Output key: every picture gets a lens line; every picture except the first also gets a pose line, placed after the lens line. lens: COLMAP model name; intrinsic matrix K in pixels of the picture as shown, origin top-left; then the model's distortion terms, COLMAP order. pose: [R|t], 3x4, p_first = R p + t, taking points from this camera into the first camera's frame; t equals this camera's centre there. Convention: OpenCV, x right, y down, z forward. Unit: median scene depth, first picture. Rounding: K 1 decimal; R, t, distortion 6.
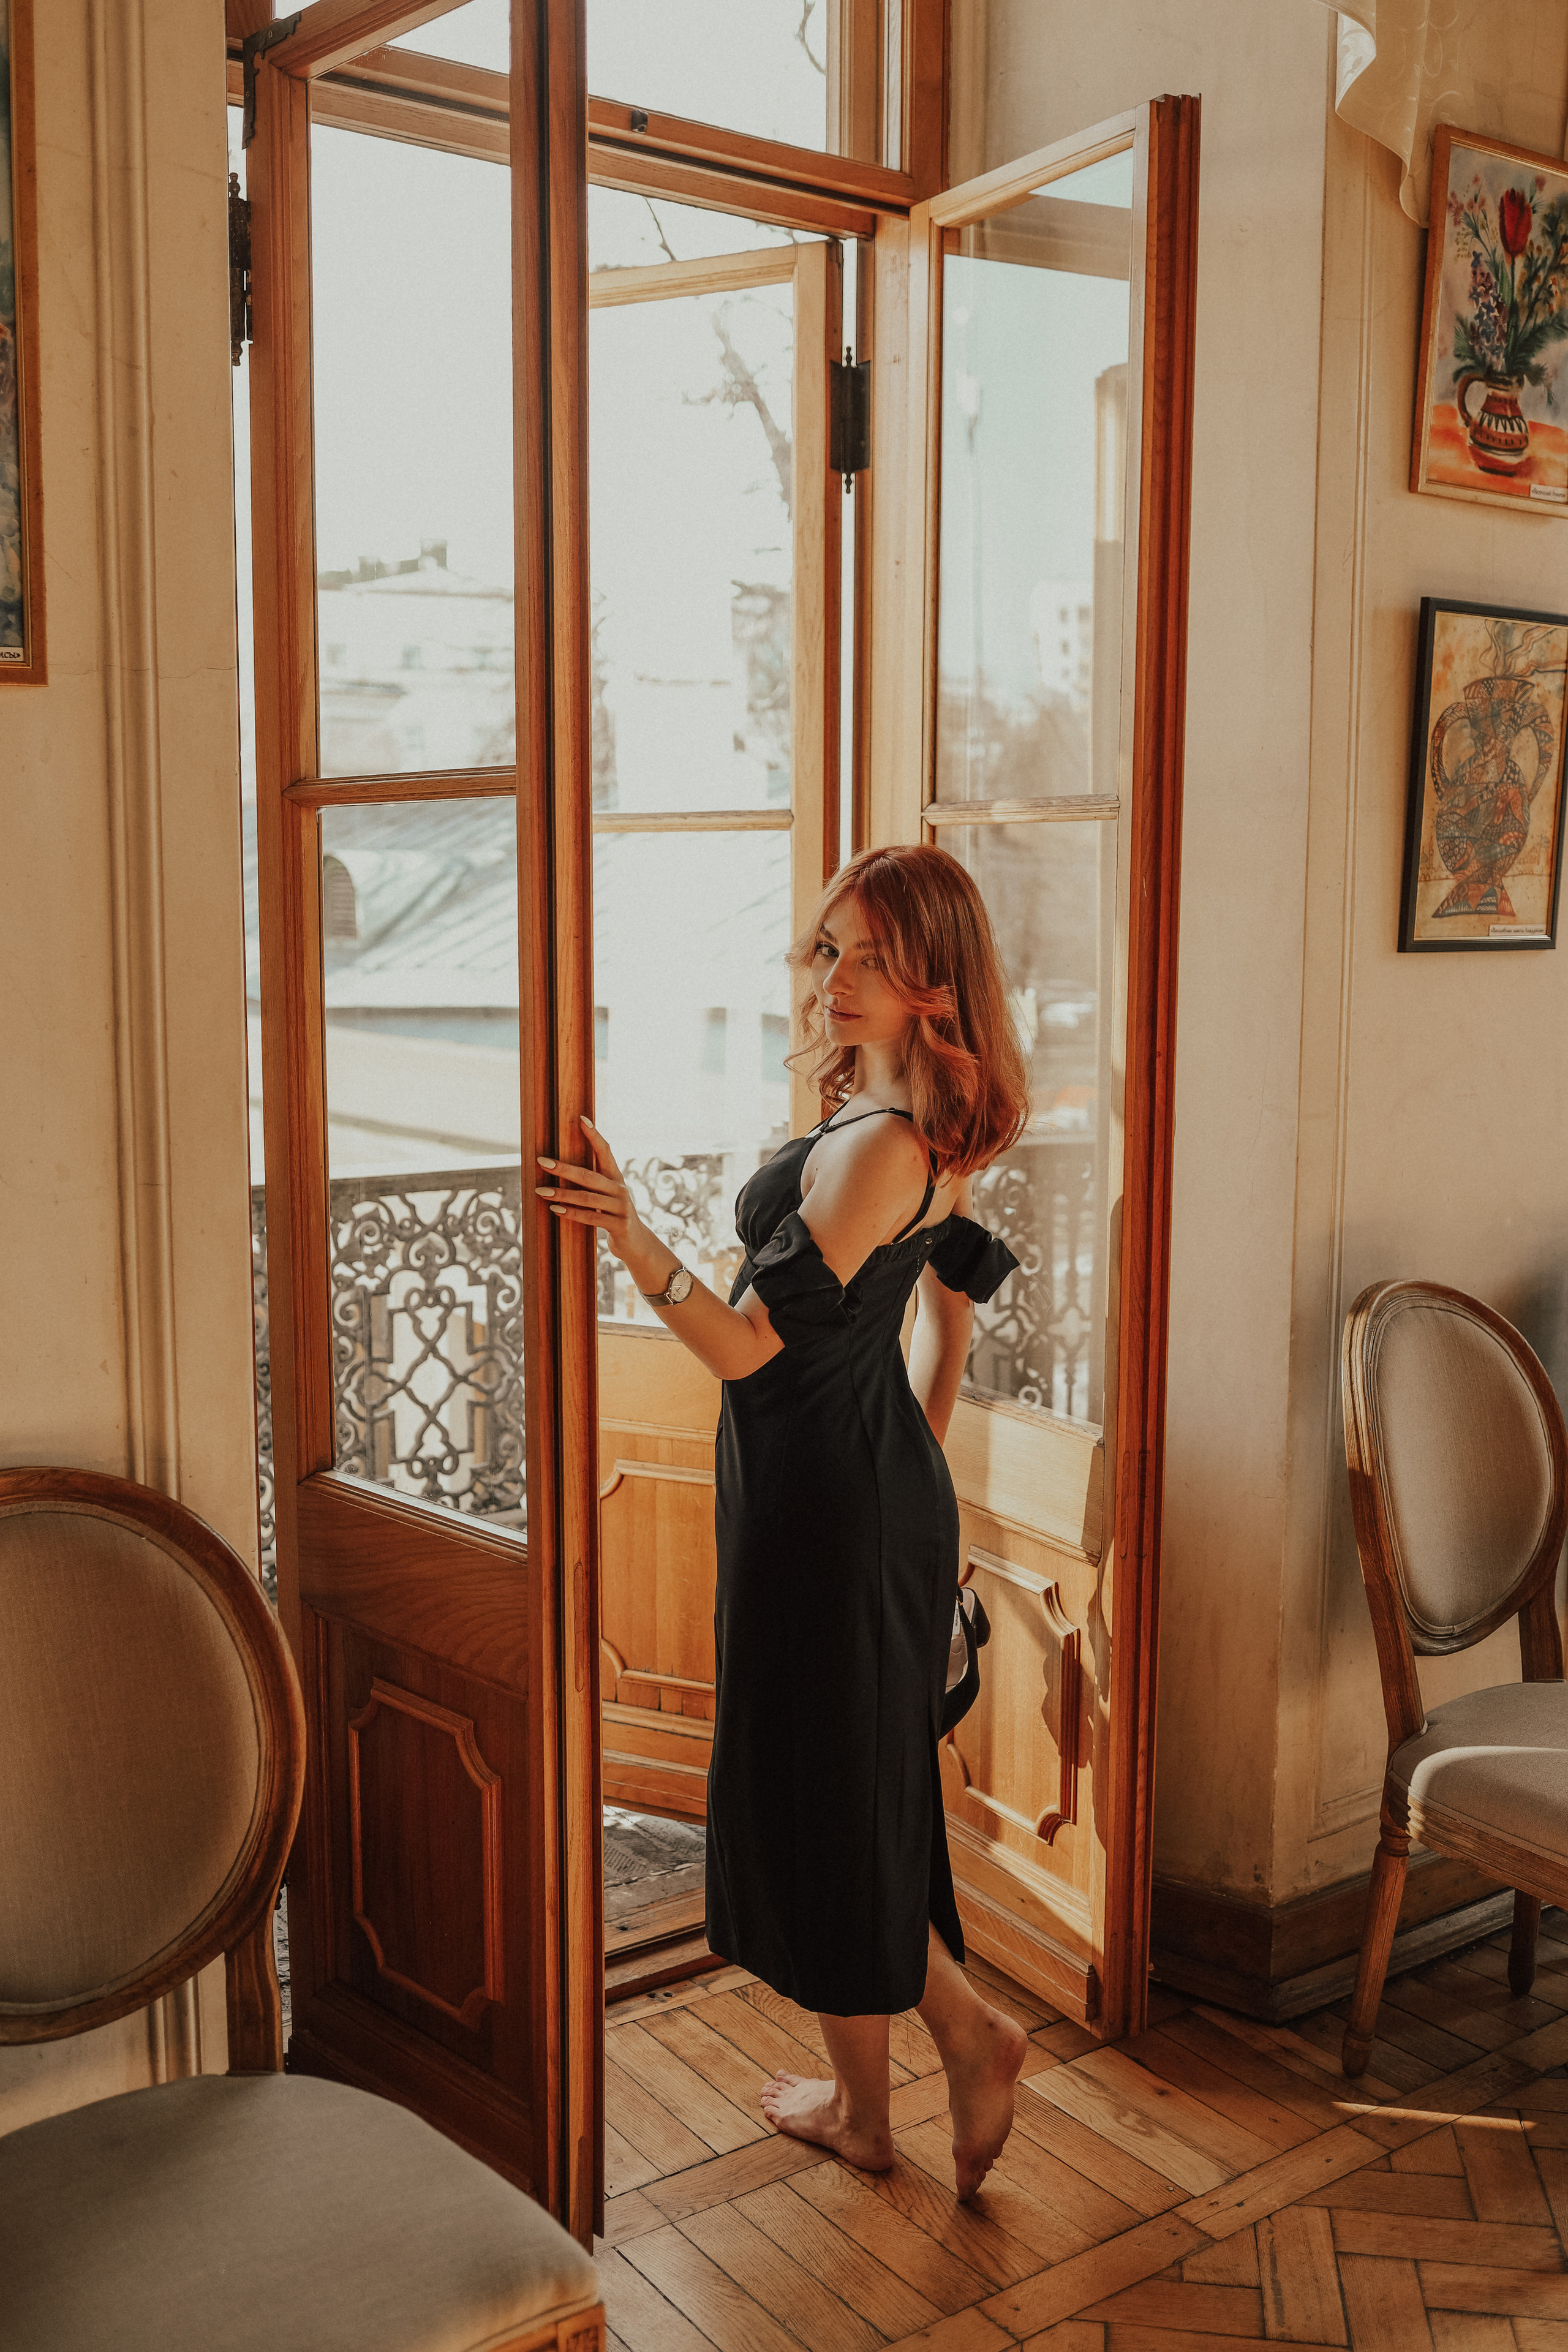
lens RADIAL K [[2283.4, 0, 788.7], [0, 2283.4, 1179.3], [0, 0, 1]] dist [-0.053130, 0.000000]
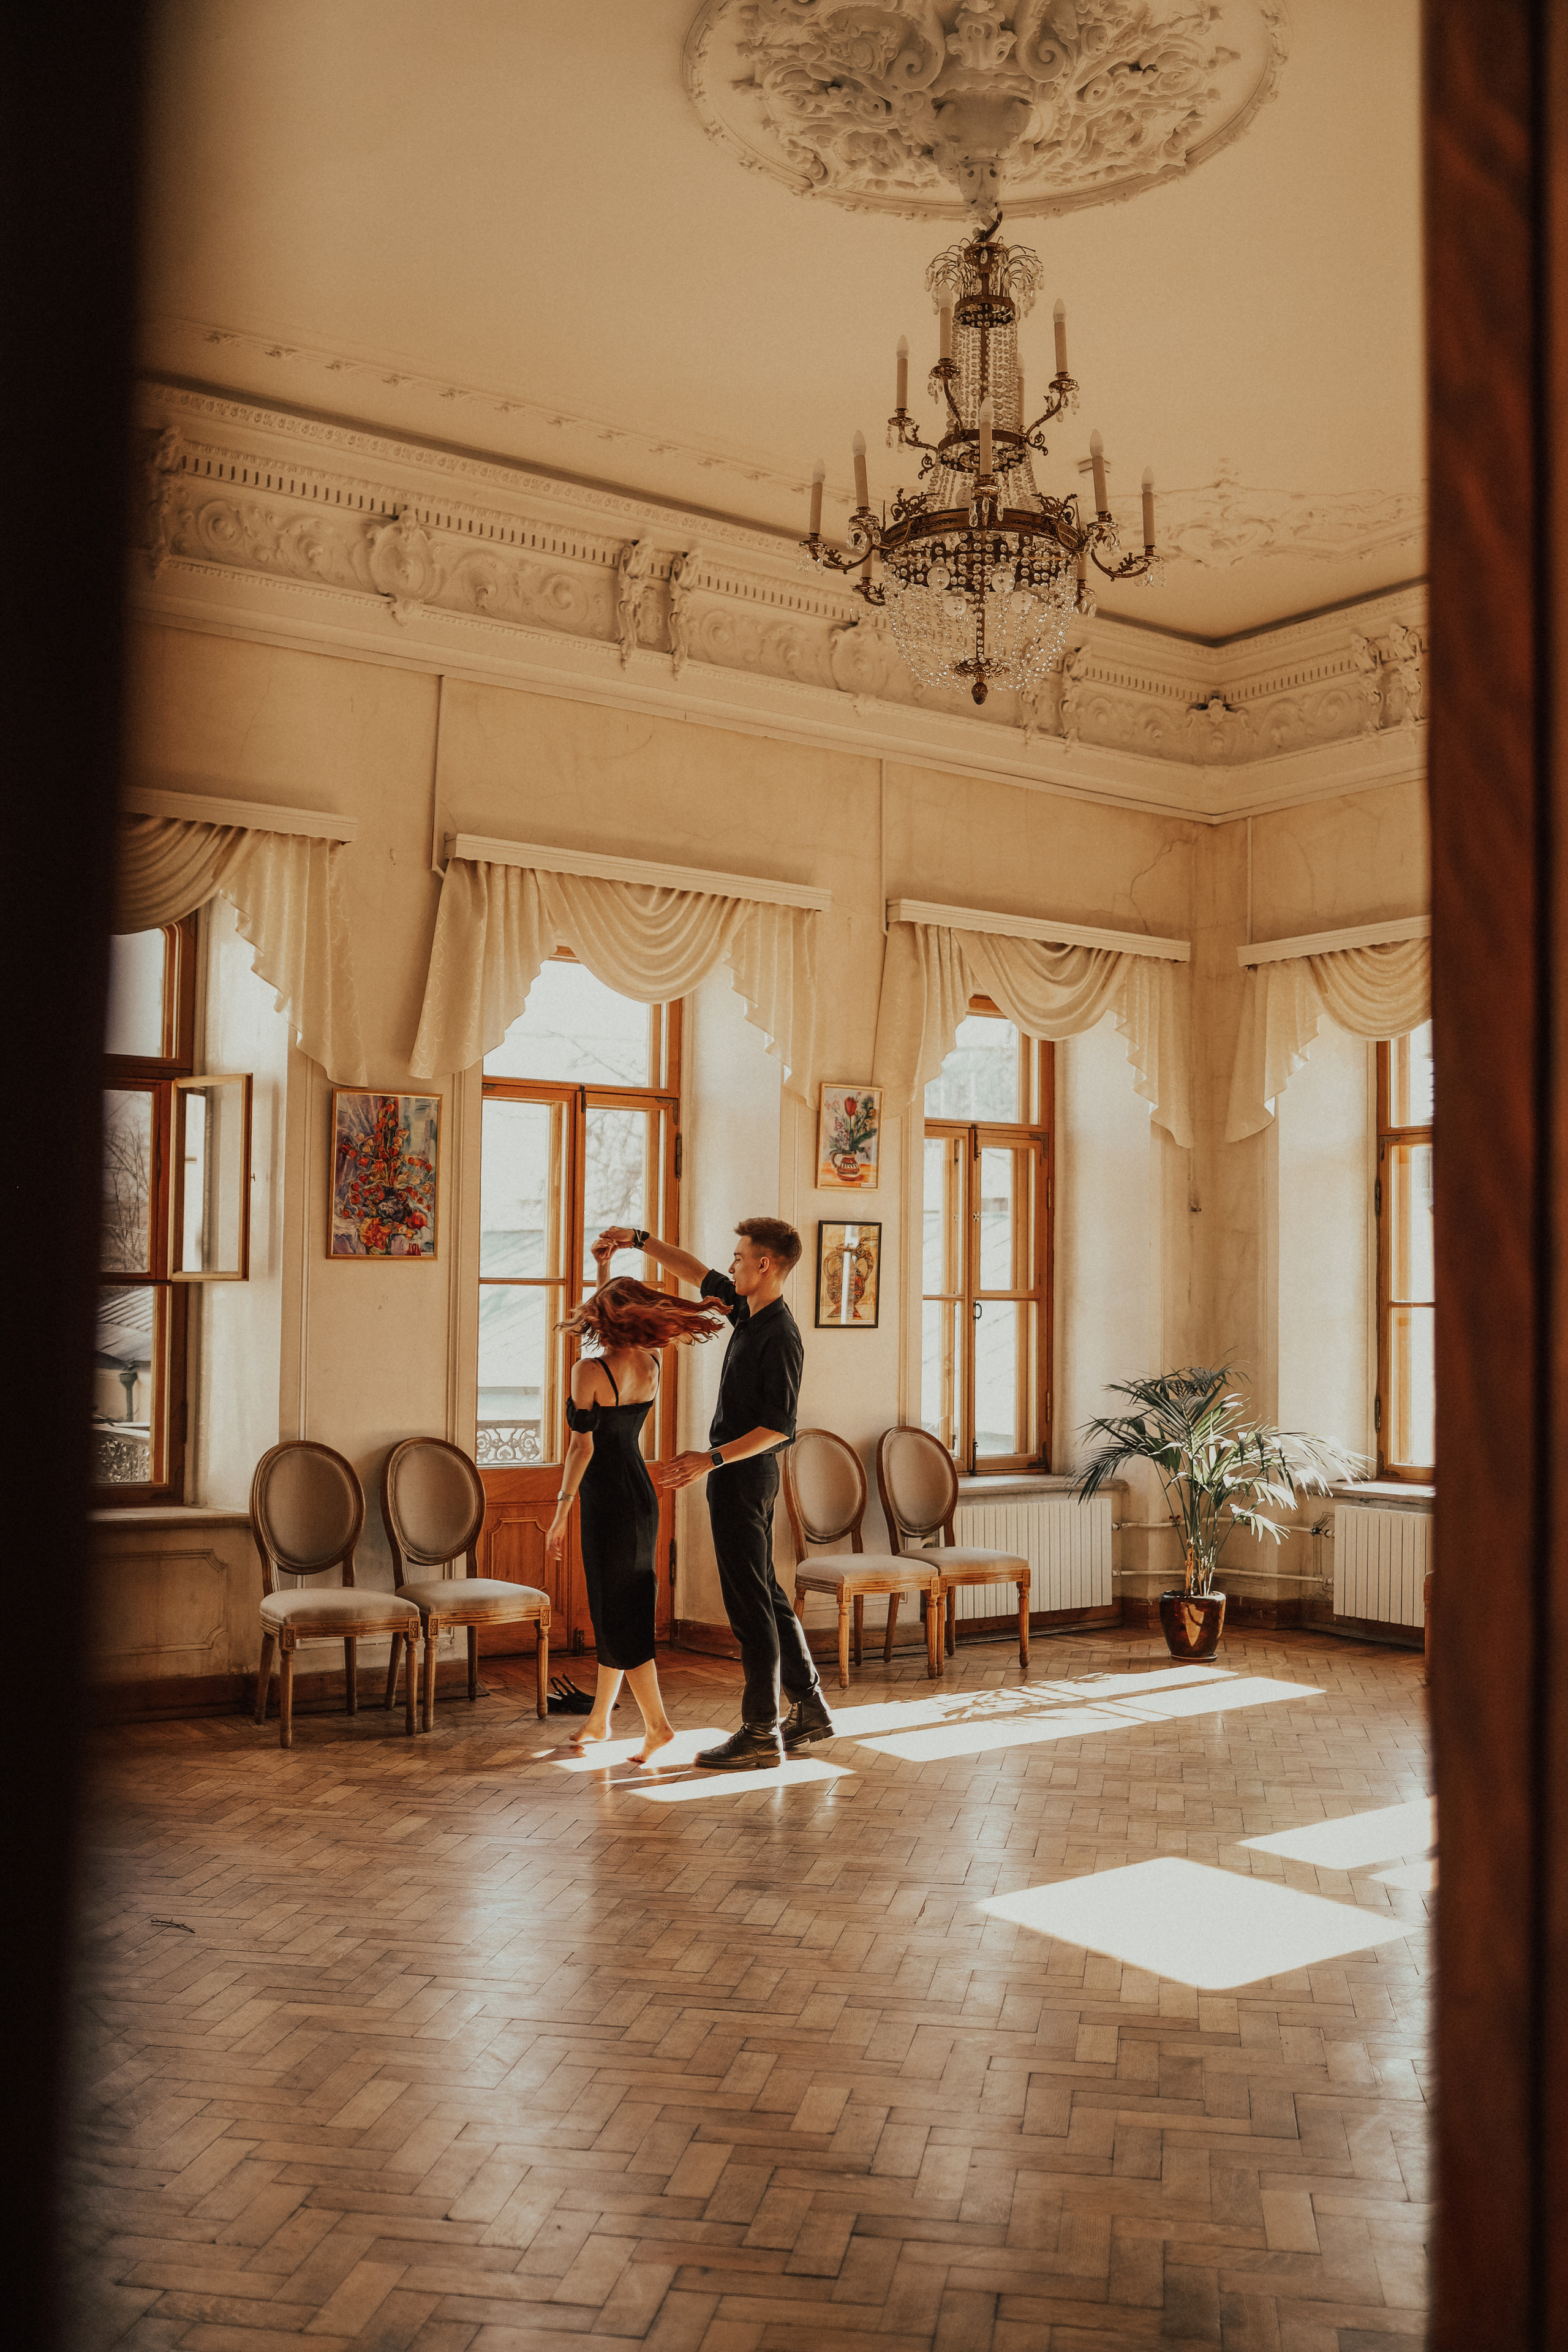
lens RADIAL K [[2283.4, 0, 799.2], [0, 2283.4, 1179.2], [0, 0, 1]] dist [-0.053130, 0.000000]
pose [[0.999903, 0.006113, -0.012535, 0.291544], [-0.008289, 0.983325, -0.181667, 0.287731], [0.011215, 0.181754, 0.983280, -2.273092]]
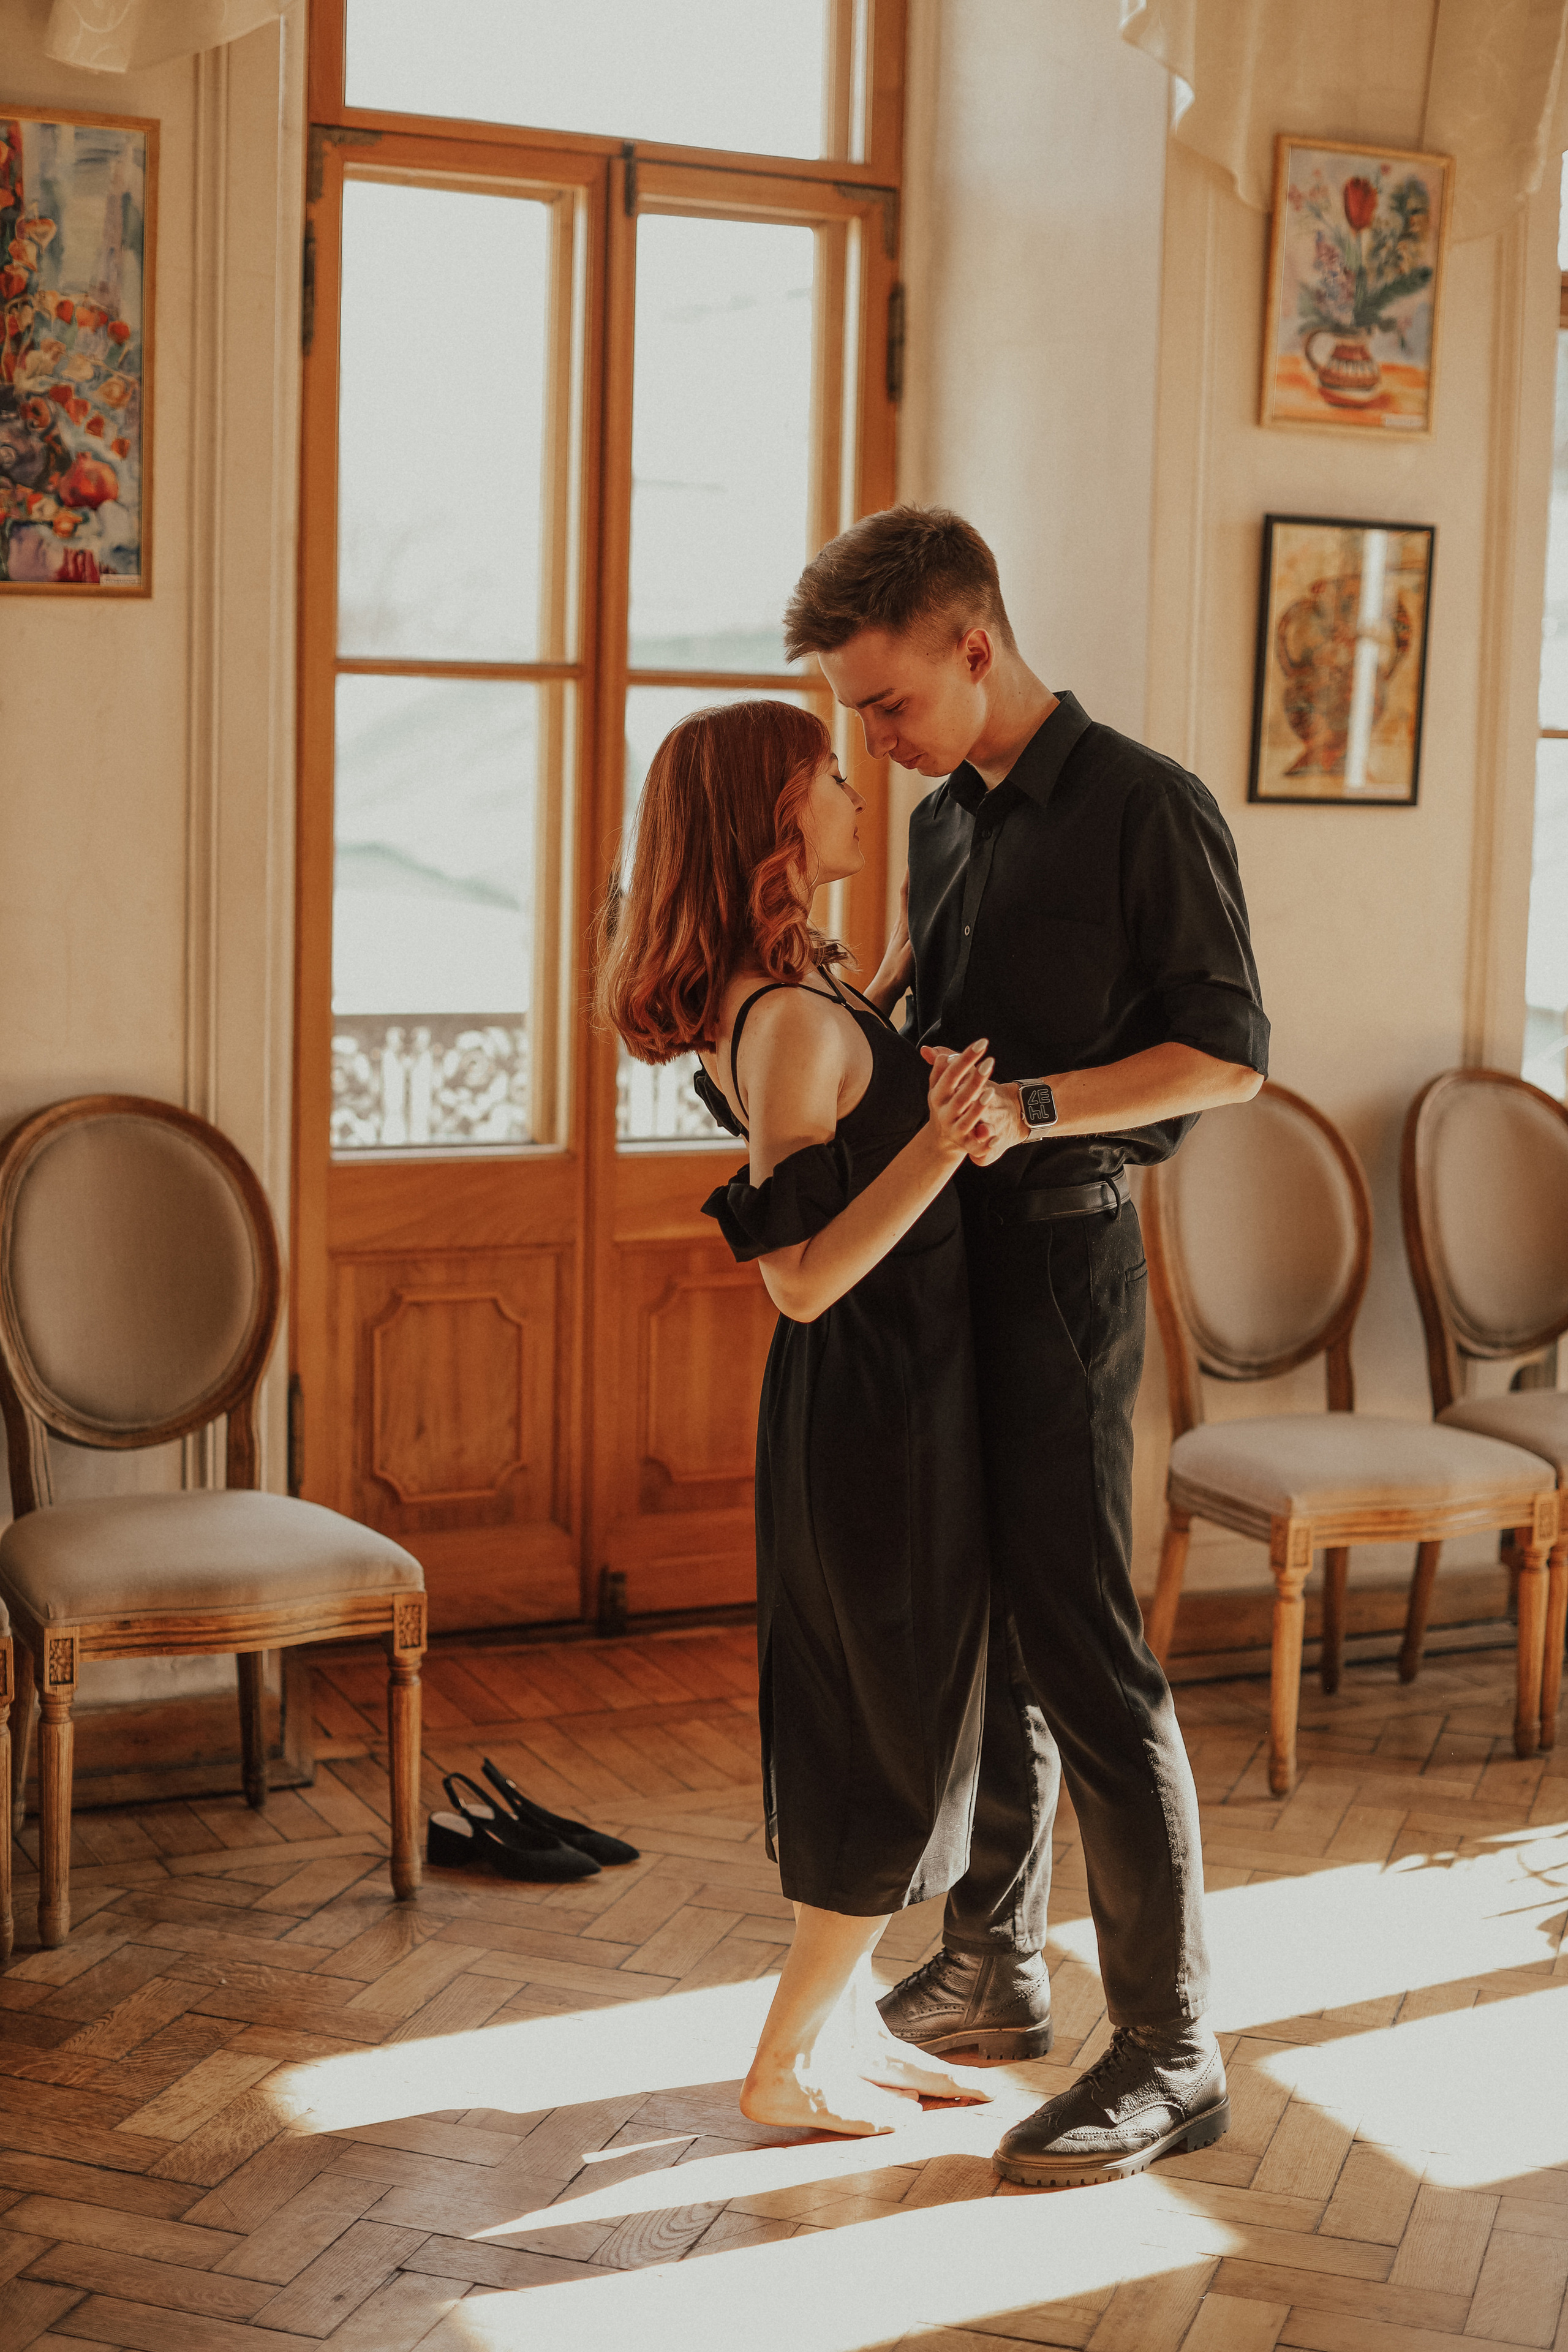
lens RADIAL K [[3436.8, 0, 781.3], [0, 3436.8, 1186.9], [0, 0, 1]] dist [-0.123728, 0.000000]
pose [[0.985342, 0.041253, -0.165530, 0.341578], [-0.041964, 0.999119, -0.000802, 0.116568], [0.165351, 0.007737, 0.986204, -0.843240]]
